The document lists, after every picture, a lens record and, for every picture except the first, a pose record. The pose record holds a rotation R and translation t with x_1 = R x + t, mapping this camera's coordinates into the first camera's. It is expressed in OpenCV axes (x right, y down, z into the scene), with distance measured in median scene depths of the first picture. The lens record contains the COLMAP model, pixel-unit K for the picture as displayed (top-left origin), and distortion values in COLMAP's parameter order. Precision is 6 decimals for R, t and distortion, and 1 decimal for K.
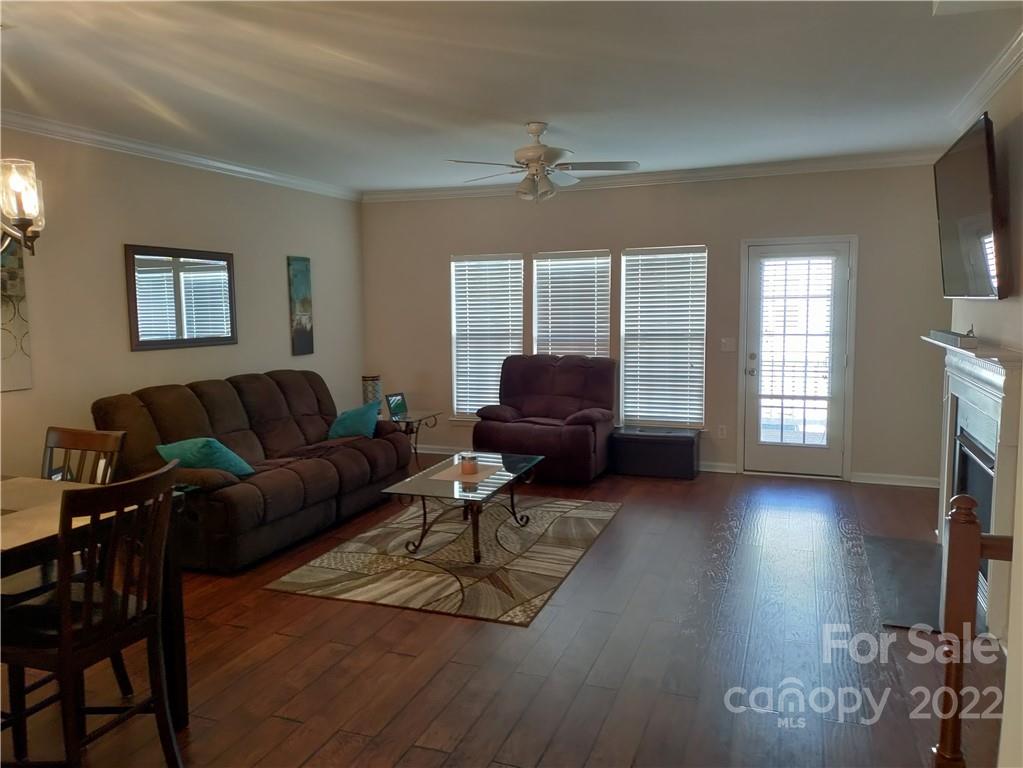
lens RADIAL K [[763.1, 0, 508.3], [0, 763.1, 381.1], [0, 0, 1]] dist [0.044547, -0.004964]
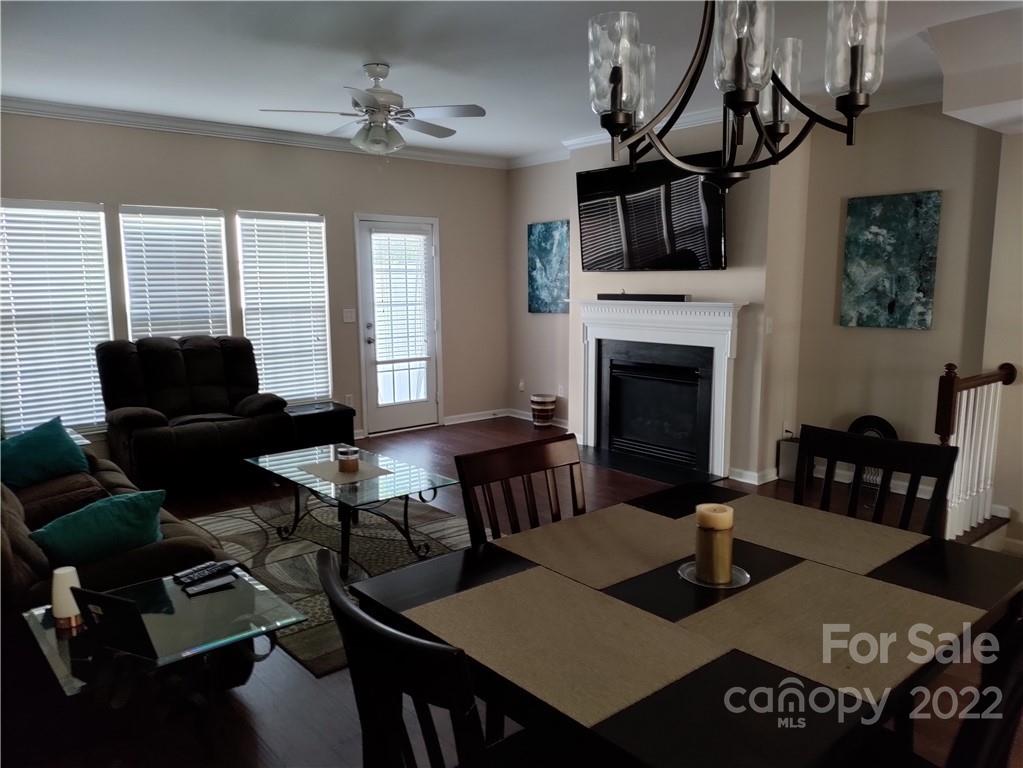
lens RADIAL K [[763.1, 0, 493.3], [0, 763.1, 419.9], [0, 0, 1]] dist [0.044547, -0.004964]
pose [[0.479686, -0.153184, 0.863965, -0.527068], [0.087928, 0.988078, 0.126371, -0.022092], [-0.873023, 0.015348, 0.487437, 0.330830]]
